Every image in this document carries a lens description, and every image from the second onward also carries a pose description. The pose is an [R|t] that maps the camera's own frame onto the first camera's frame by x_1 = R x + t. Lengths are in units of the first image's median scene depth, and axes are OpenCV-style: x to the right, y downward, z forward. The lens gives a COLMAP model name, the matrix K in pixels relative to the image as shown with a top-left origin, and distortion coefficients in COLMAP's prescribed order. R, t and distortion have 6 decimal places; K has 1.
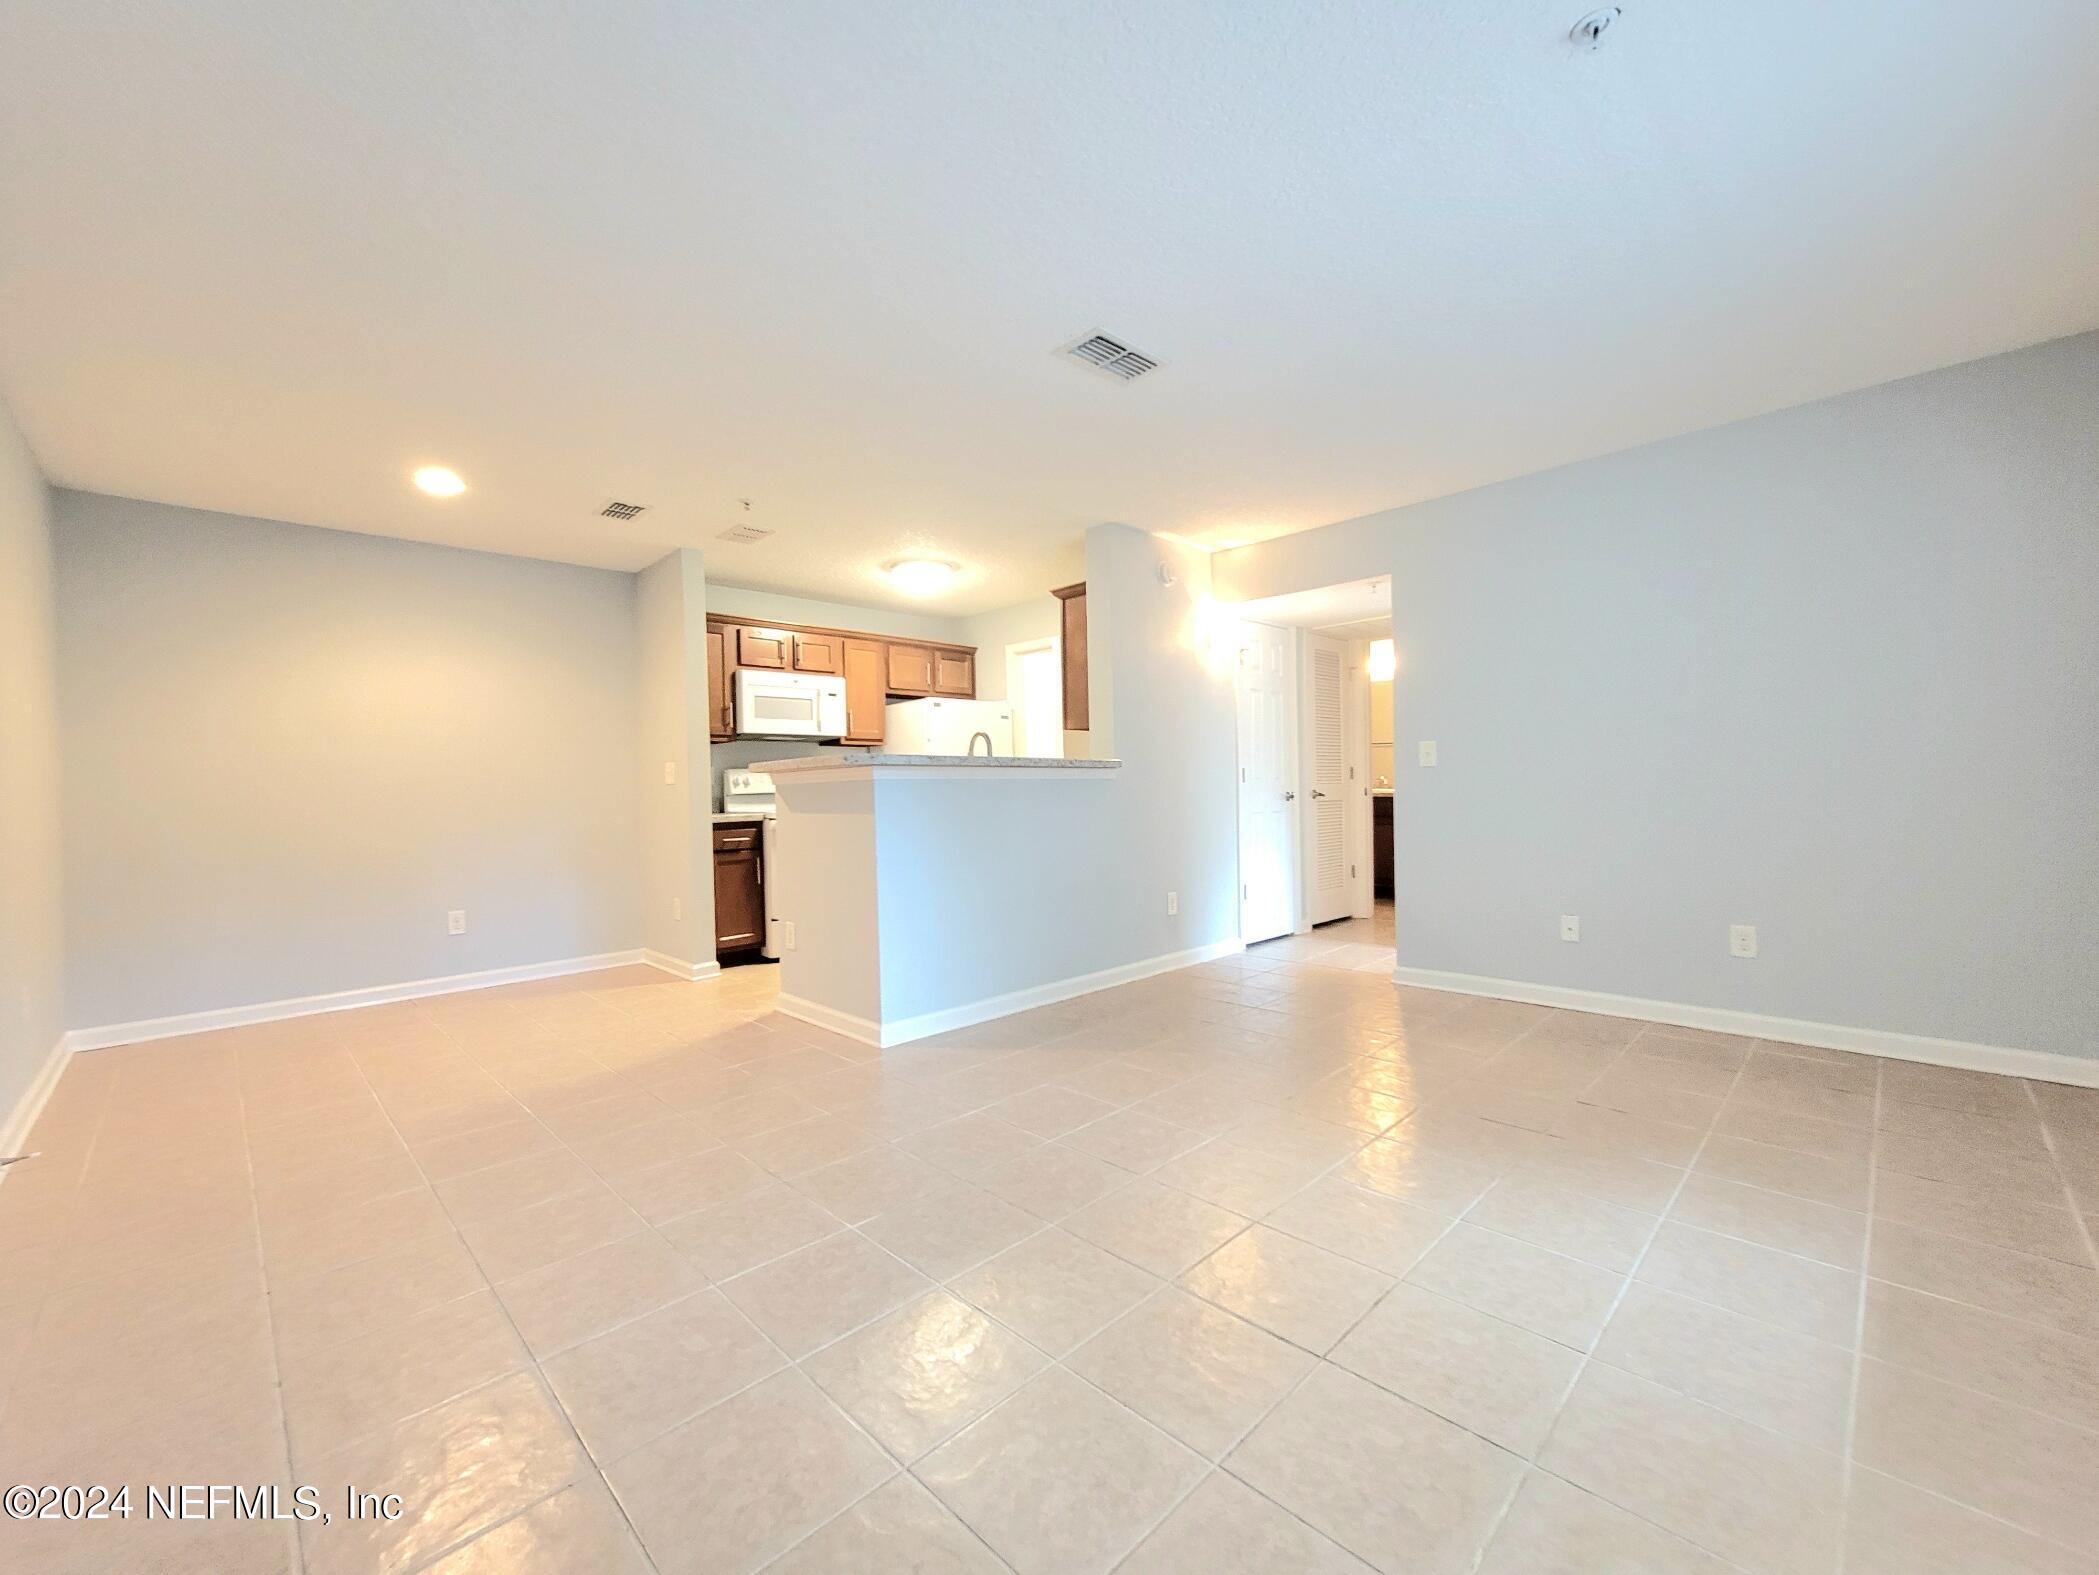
lens RADIAL K [[854.8, 0, 1033.5], [0, 854.8, 784.2], [0, 0, 1]] dist [-0.006556, 0.001290]
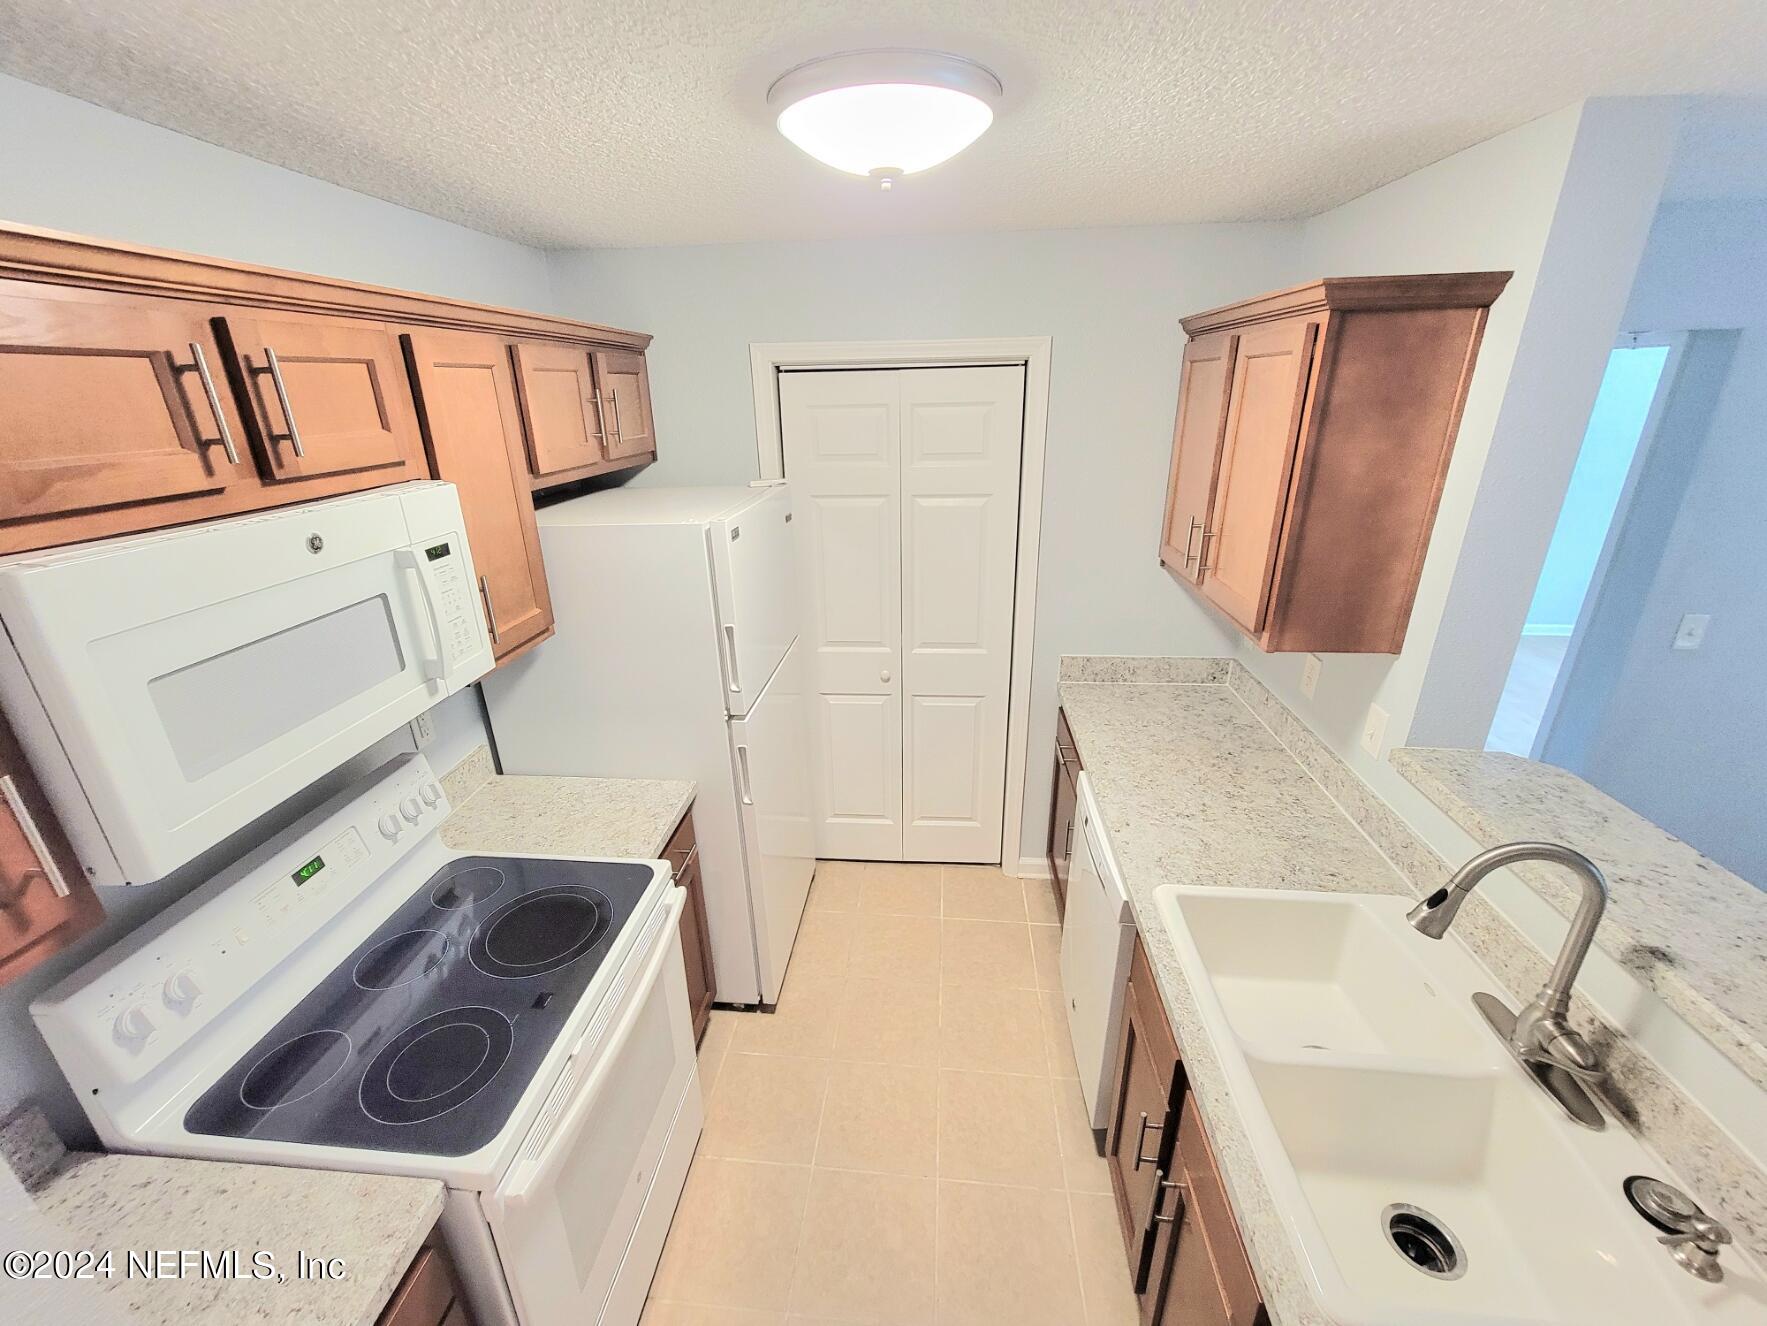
lens RADIAL K [[719.6, 0, 870.0], [0, 719.6, 664.2], [0, 0, 1]] dist [-0.006556, 0.001290]
pose [[0.766567, -0.222380, 0.602430, -0.297631], [-0.001134, 0.937654, 0.347567, -0.163387], [-0.642163, -0.267117, 0.718522, 0.780640]]
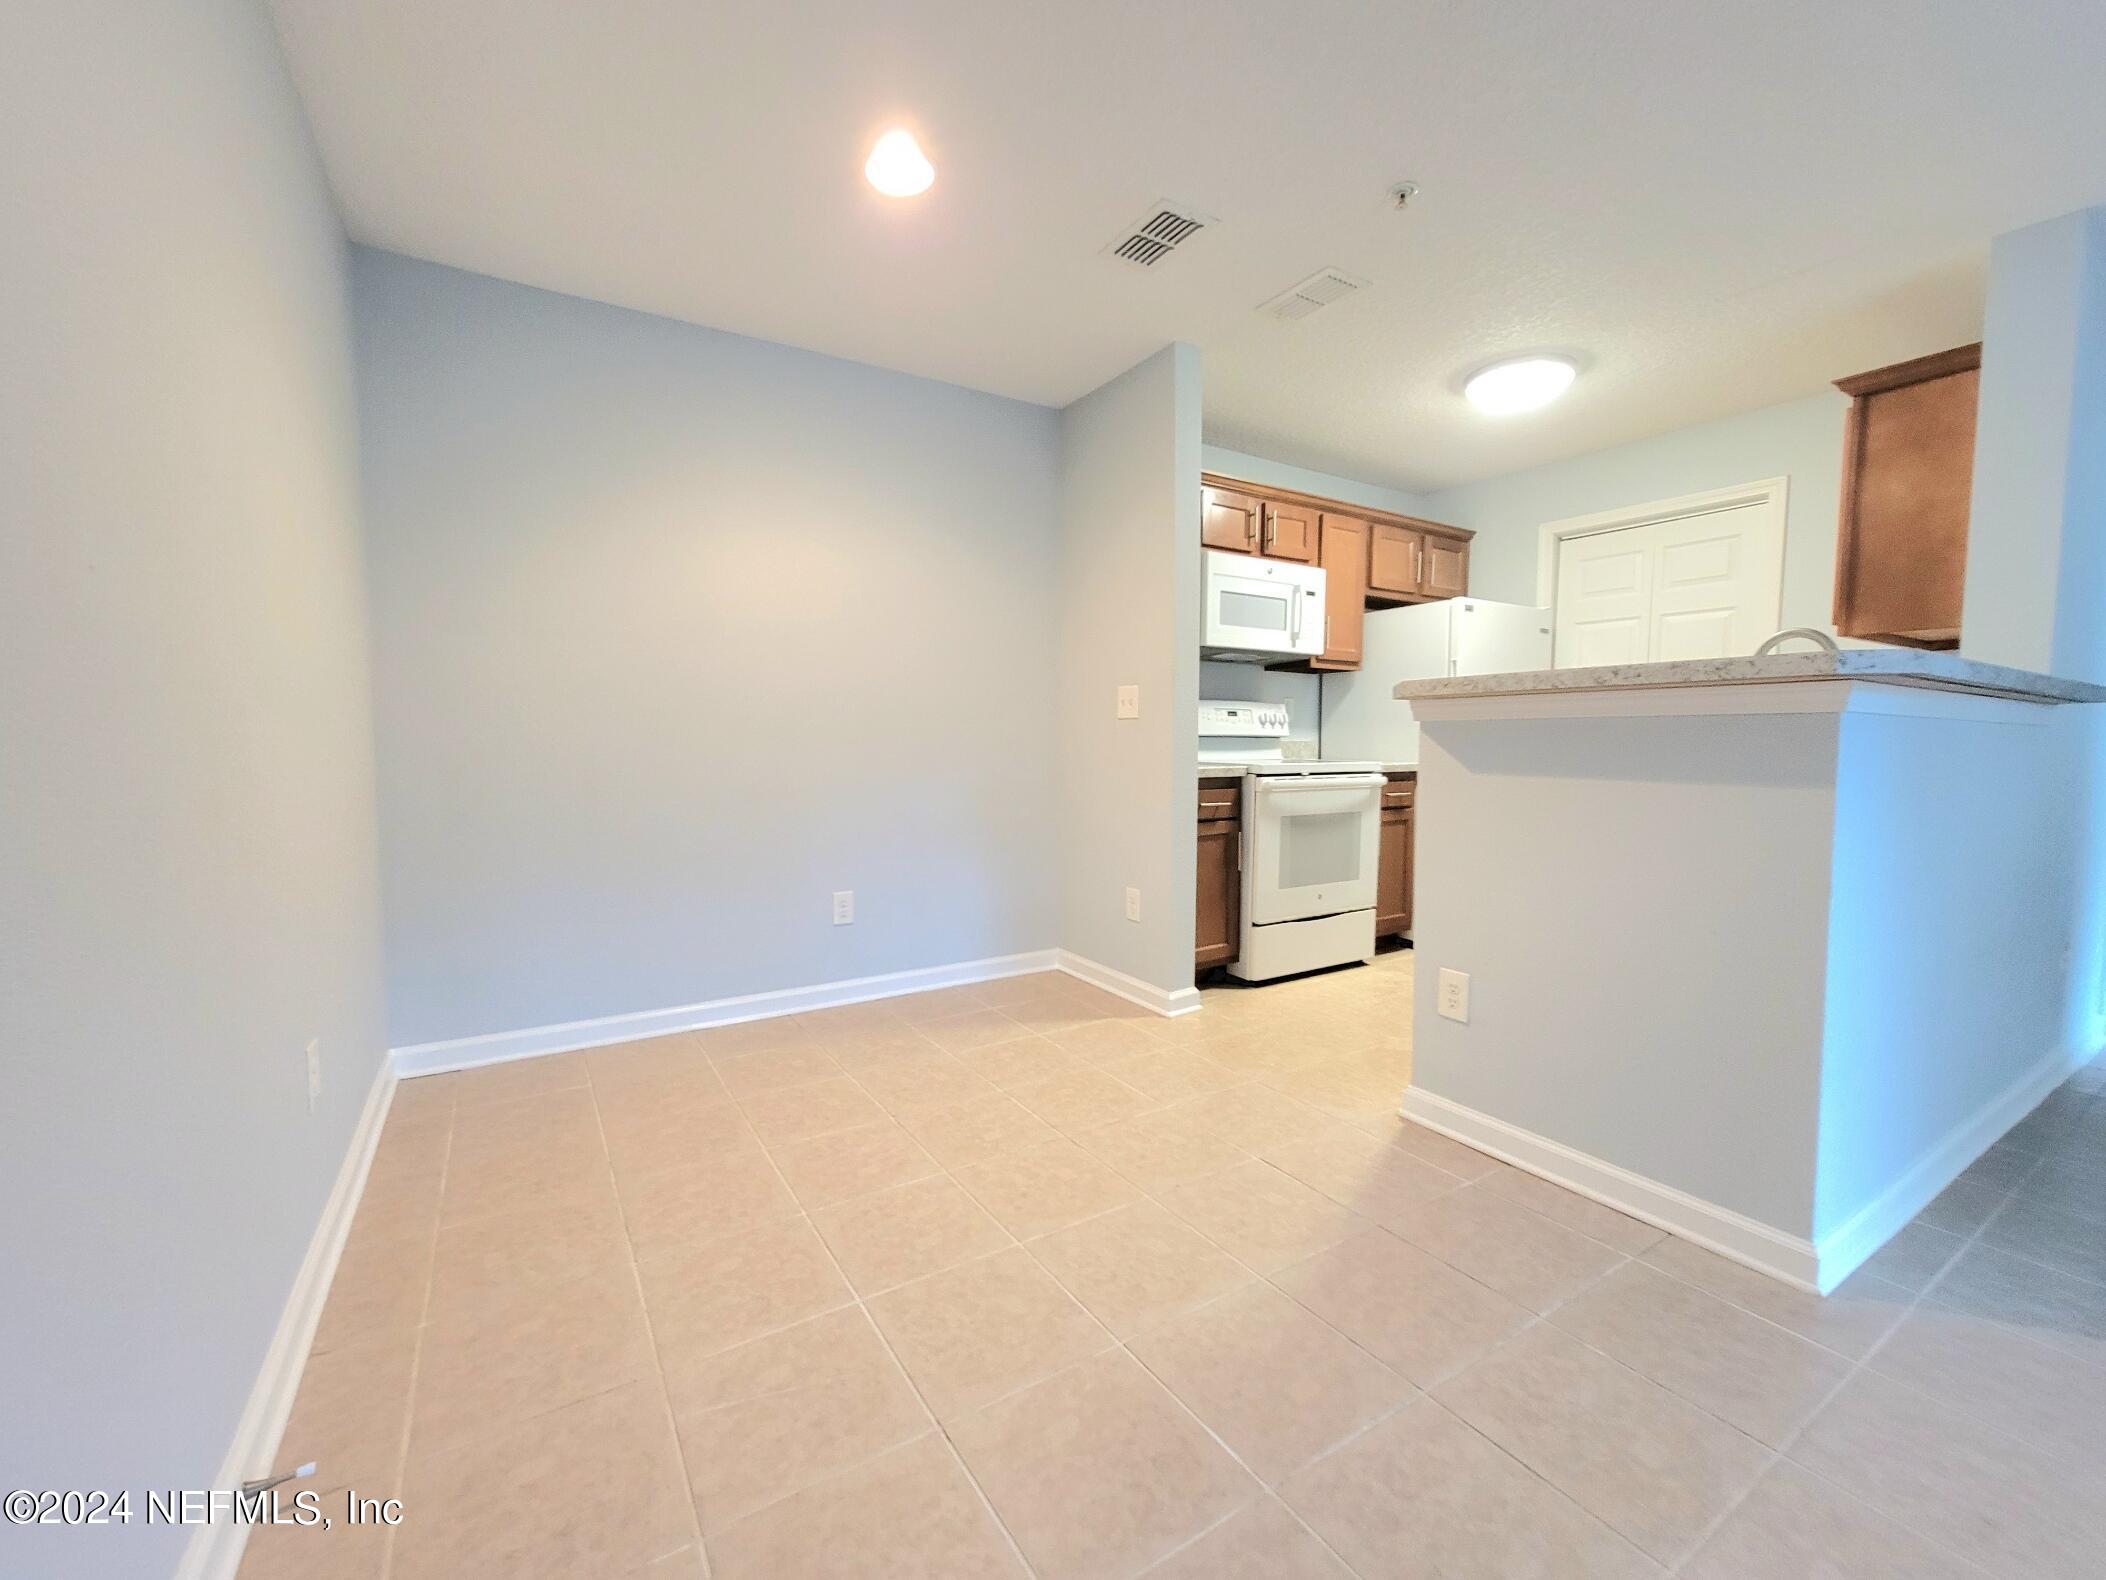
lens RADIAL K [[857.6, 0, 1031.5], [0, 857.6, 794.2], [0, 0, 1]] dist [-0.006556, 0.001290]
pose [[0.974209, 0.041667, -0.221765, -0.315484], [-0.025260, 0.996764, 0.076316, 0.008784], [0.224228, -0.068746, 0.972109, 0.297734]]
